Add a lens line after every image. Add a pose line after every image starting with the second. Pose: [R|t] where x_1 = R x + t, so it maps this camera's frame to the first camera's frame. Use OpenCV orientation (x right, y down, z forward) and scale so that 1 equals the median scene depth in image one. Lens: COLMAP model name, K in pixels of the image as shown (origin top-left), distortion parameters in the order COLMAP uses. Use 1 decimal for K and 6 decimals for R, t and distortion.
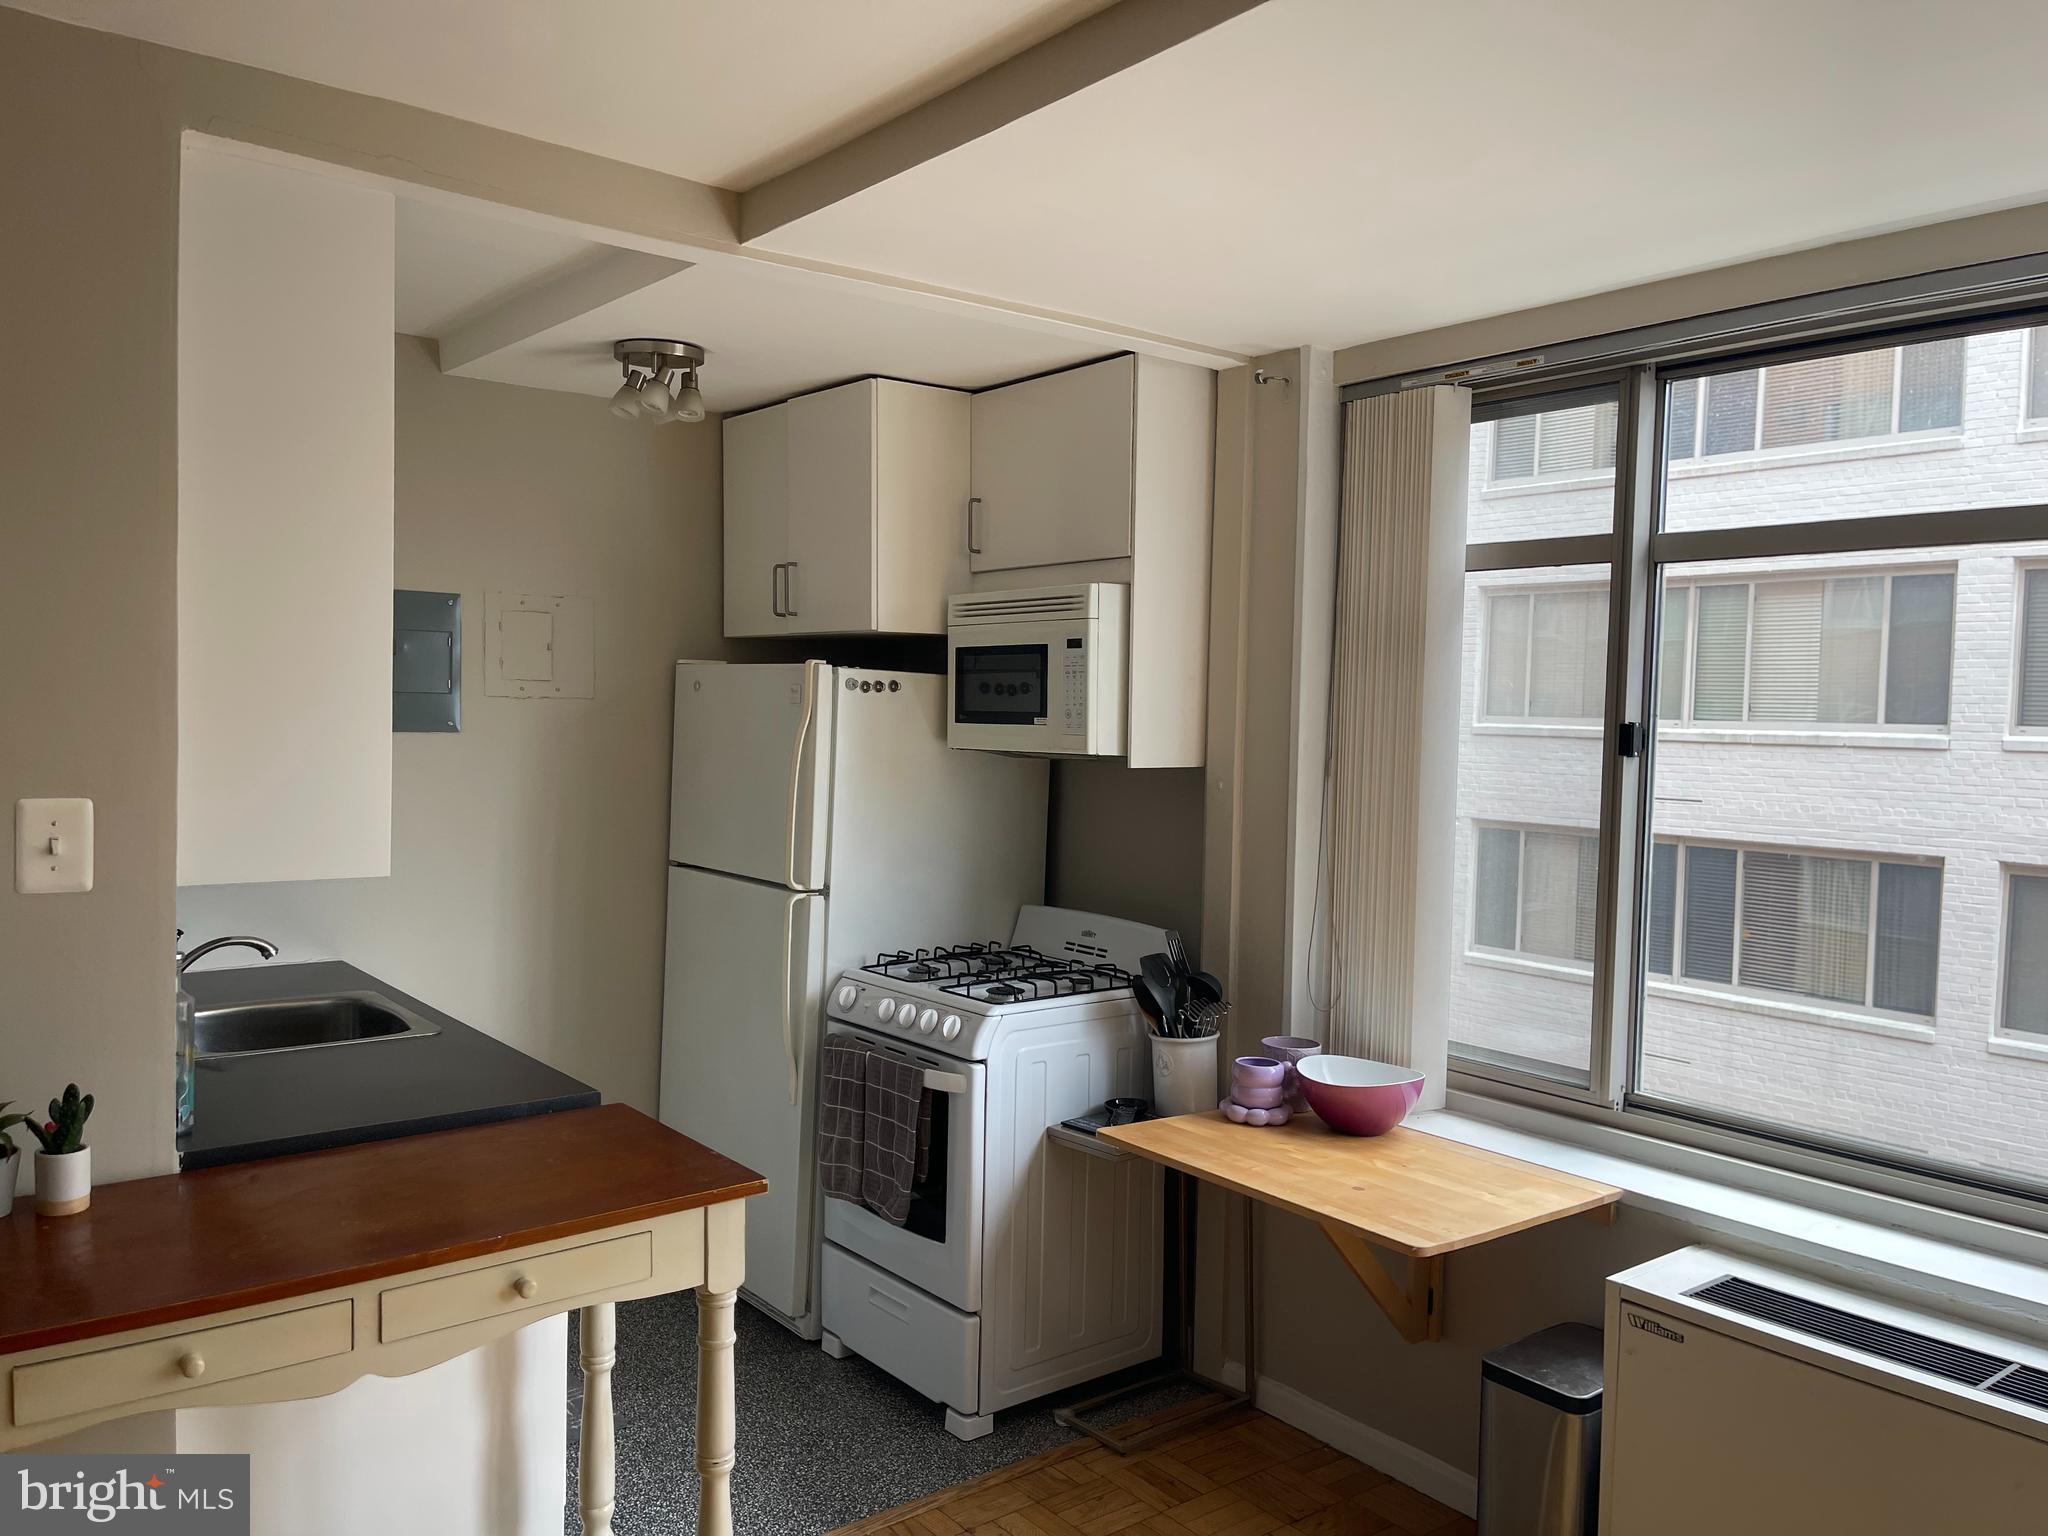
lens RADIAL K [[1550.4, 0, 1026.6], [0, 1550.4, 782.0], [0, 0, 1]] dist [0.079204, -0.108864]
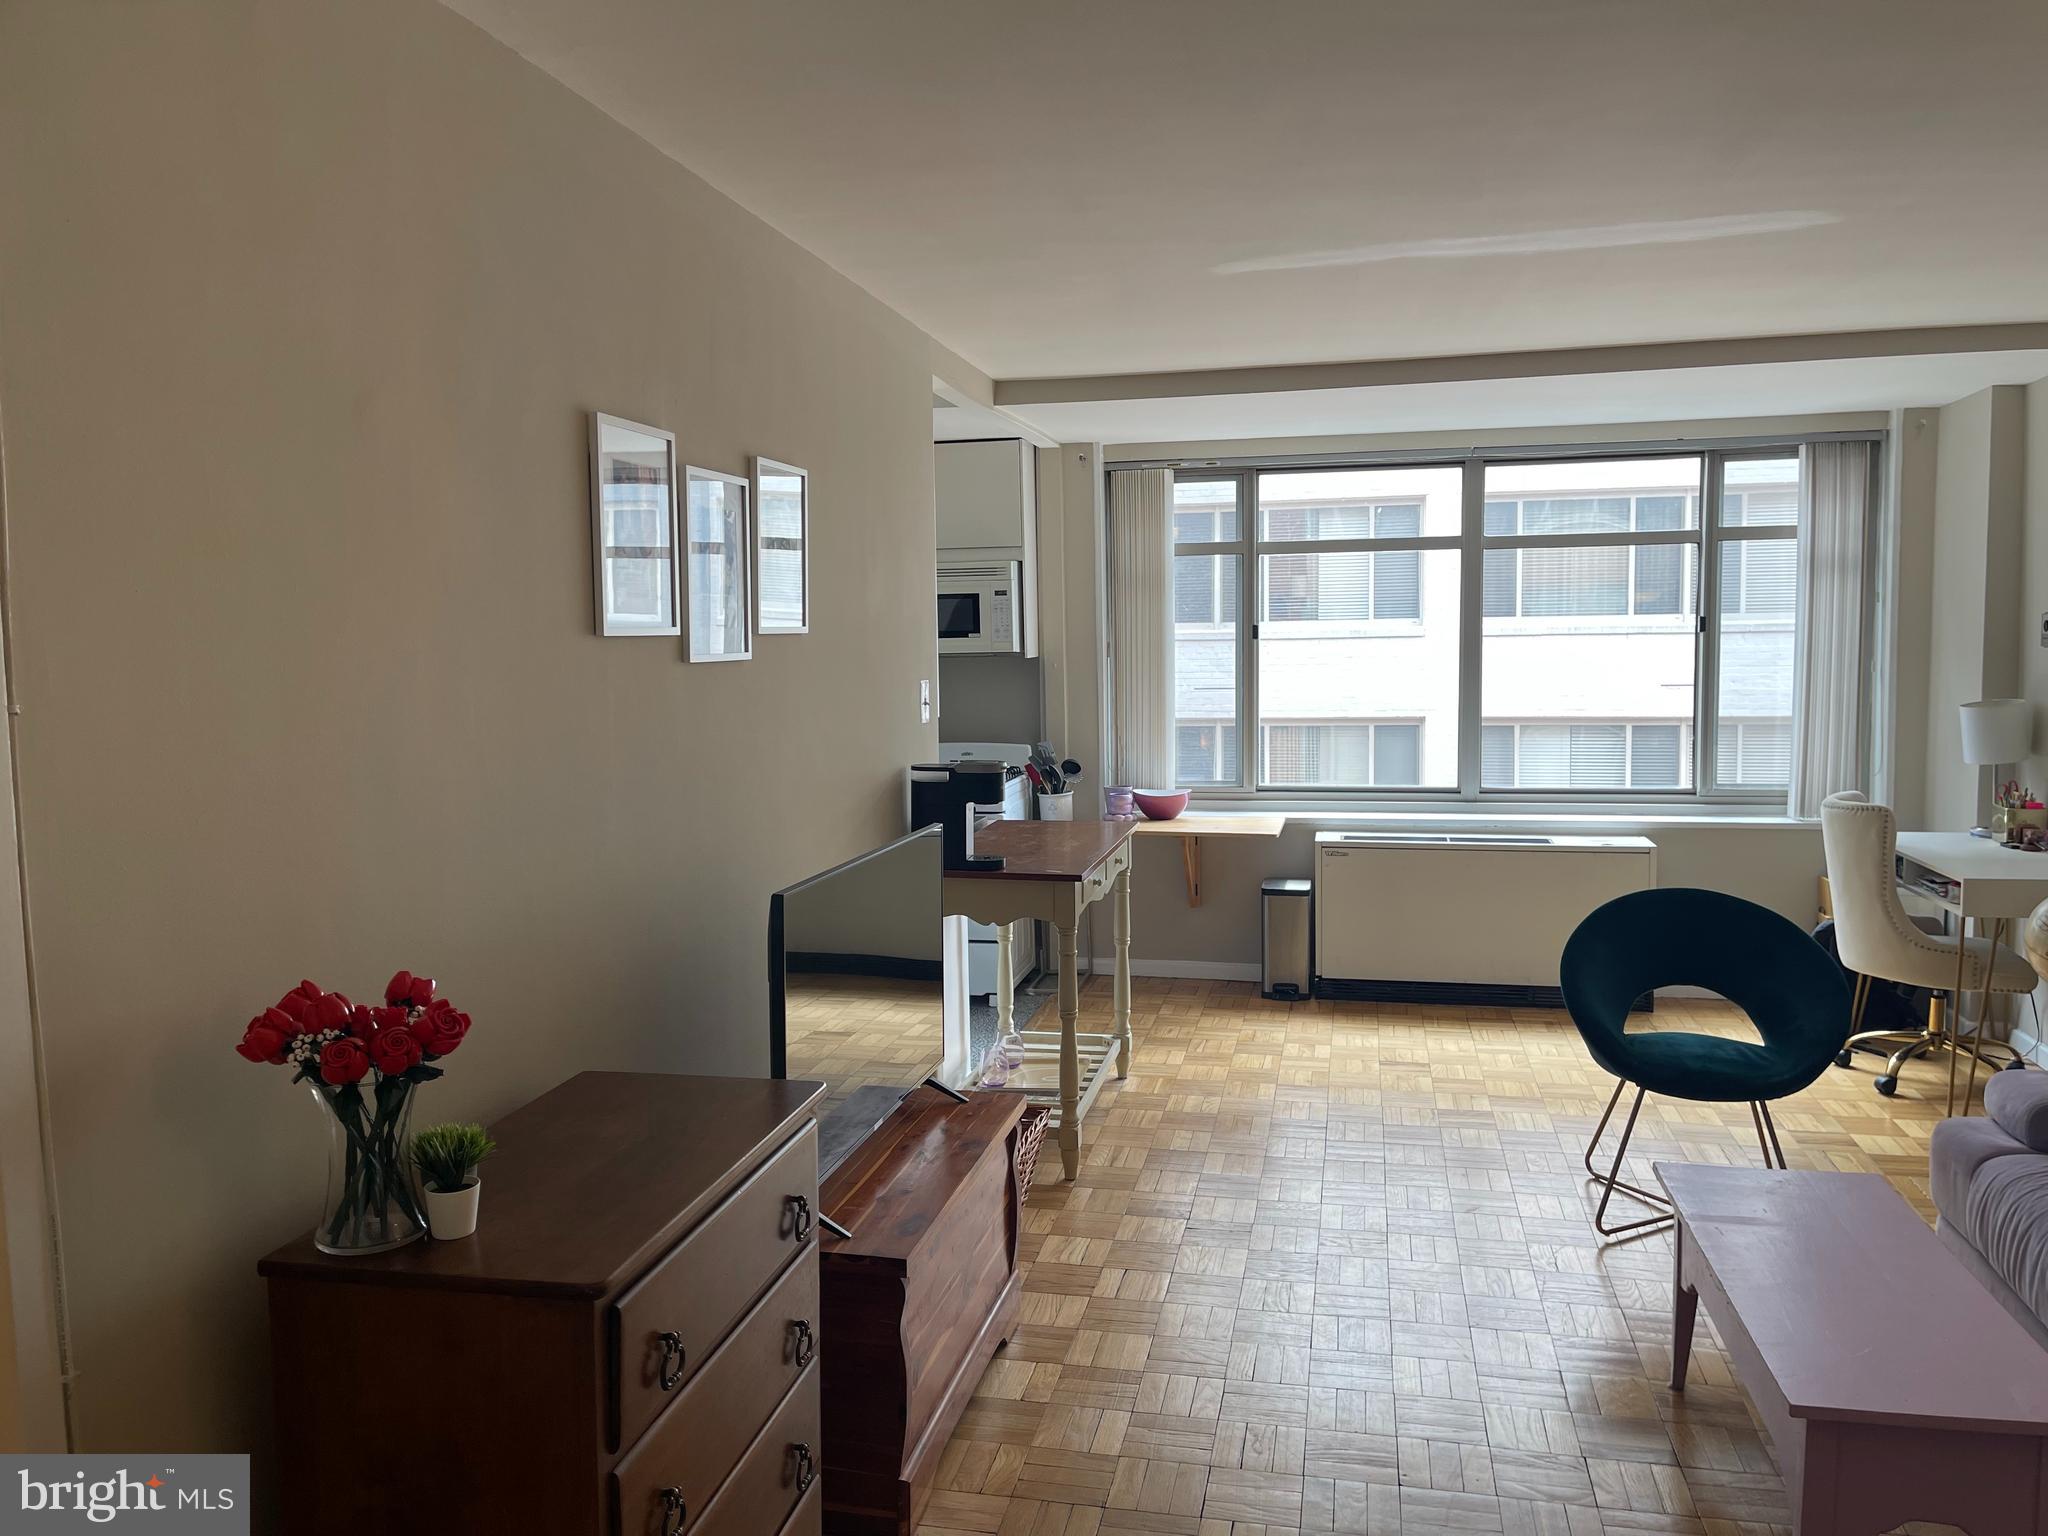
lens RADIAL K [[1550.4, 0, 1058.8], [0, 1550.4, 756.8], [0, 0, 1]] dist [0.079204, -0.108864]
pose [[0.761481, -0.089147, 0.642028, -1.155436], [0.064304, 0.996001, 0.062029, -0.003166], [-0.644990, -0.005949, 0.764168, -0.493028]]
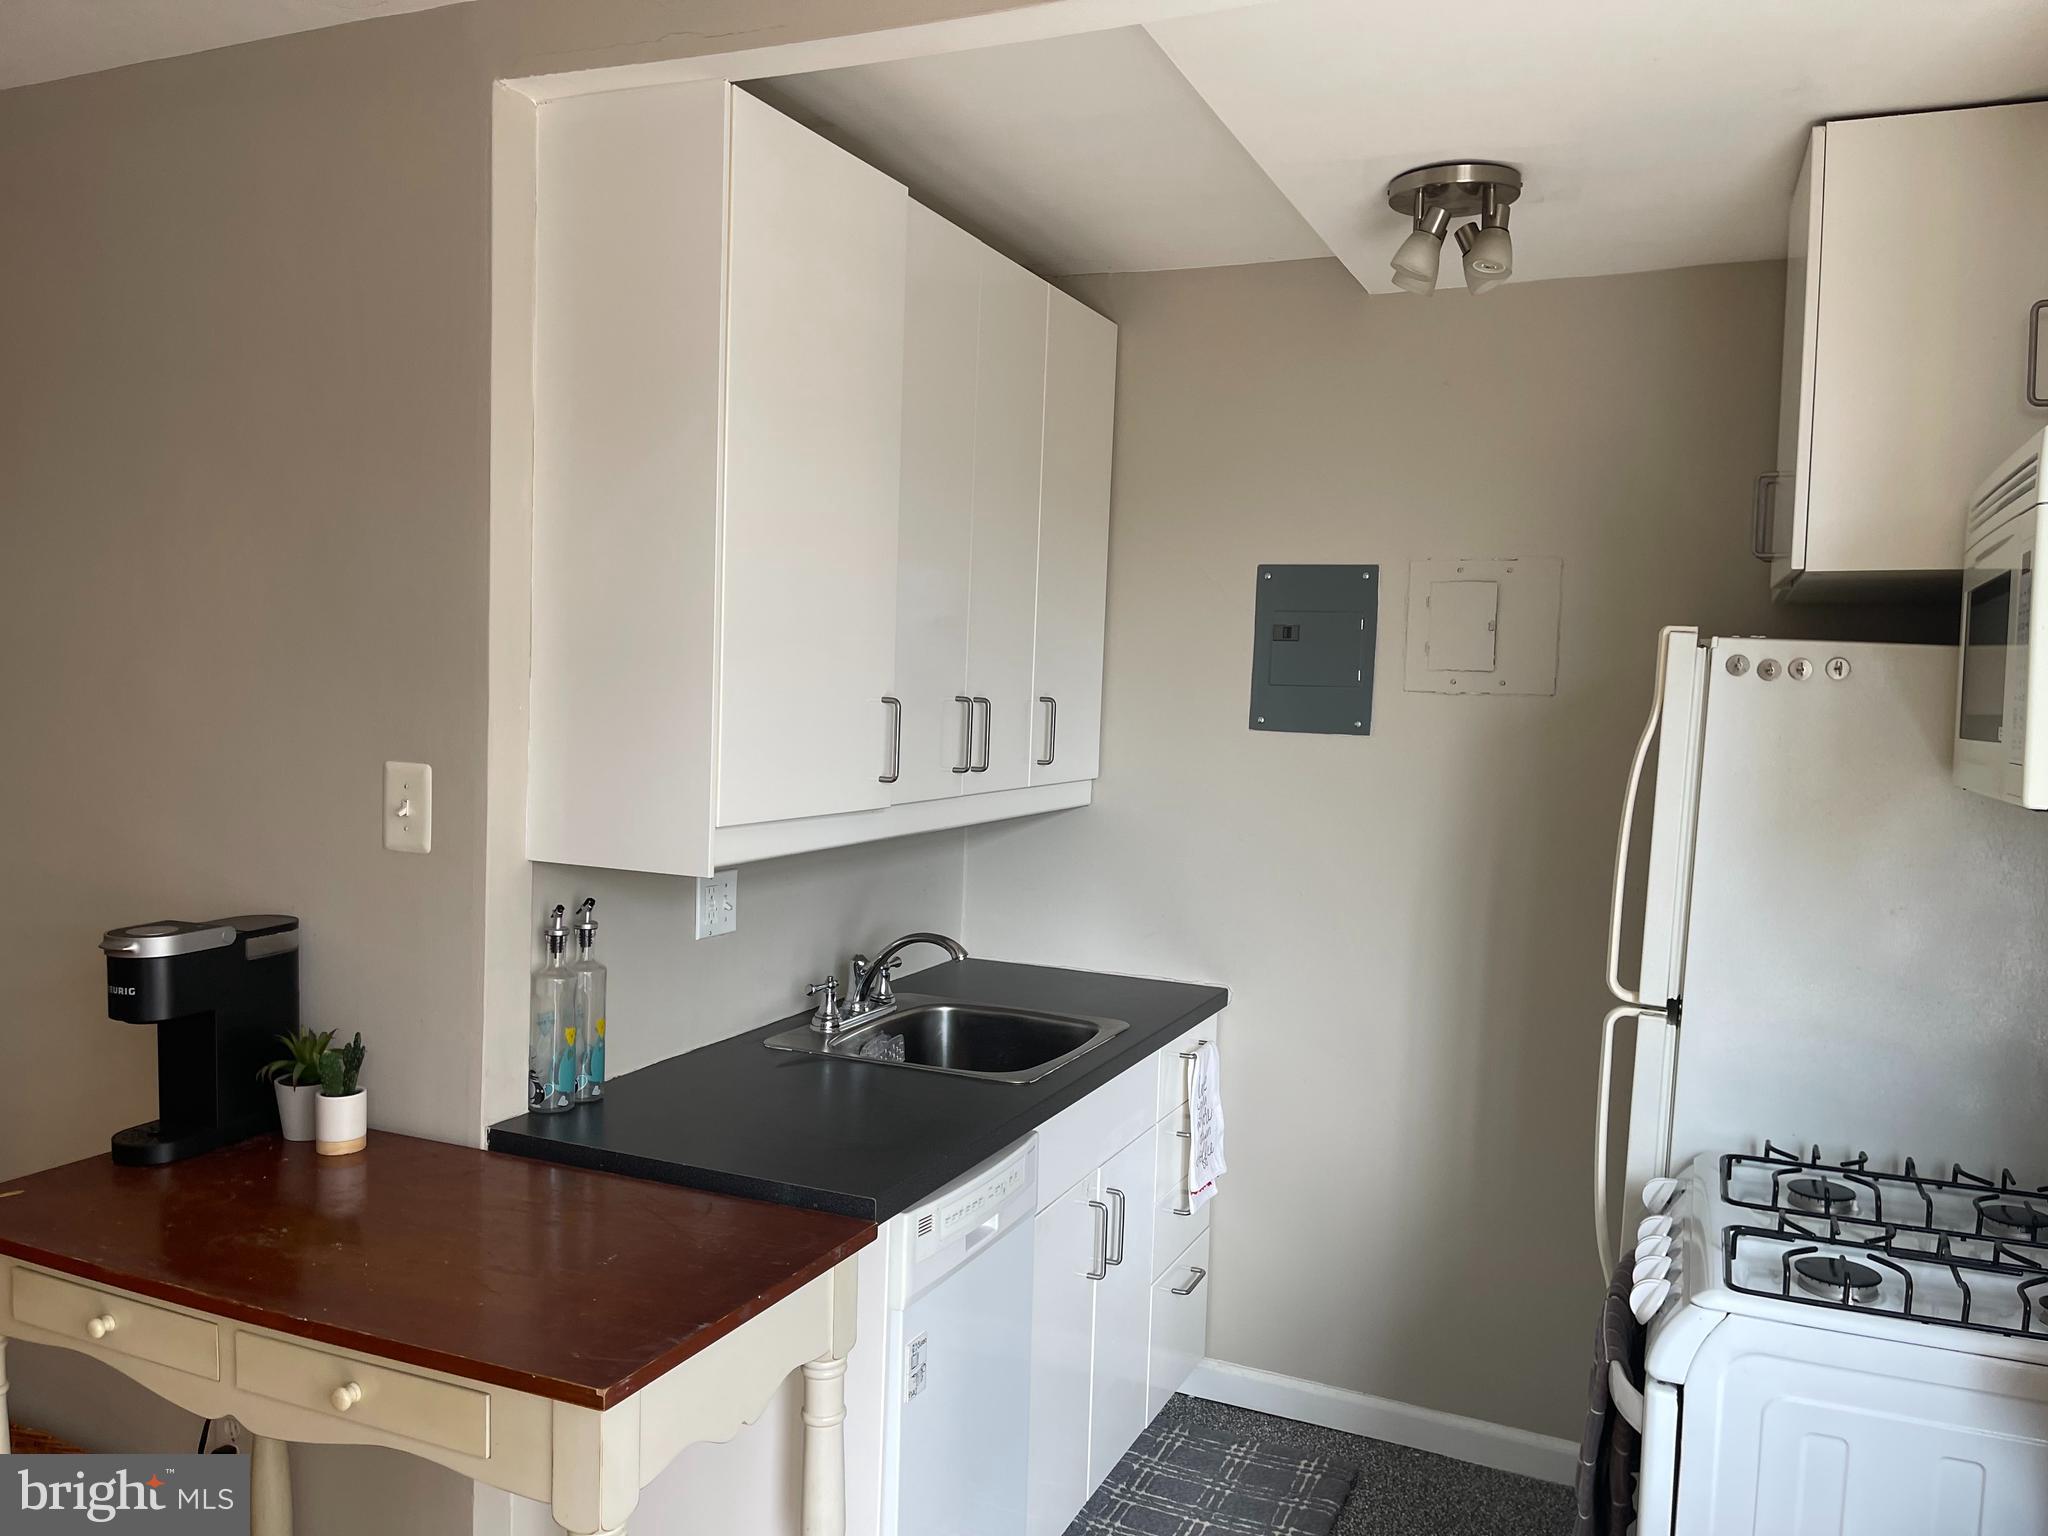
lens RADIAL K [[1550.4, 0, 1031.5], [0, 1550.4, 784.3], [0, 0, 1]] dist [0.079204, -0.108864]
pose [[0.467887, 0.054246, -0.882122, 0.308850], [-0.065791, 0.997483, 0.026444, -0.018353], [0.881336, 0.045663, 0.470279, 0.533574]]
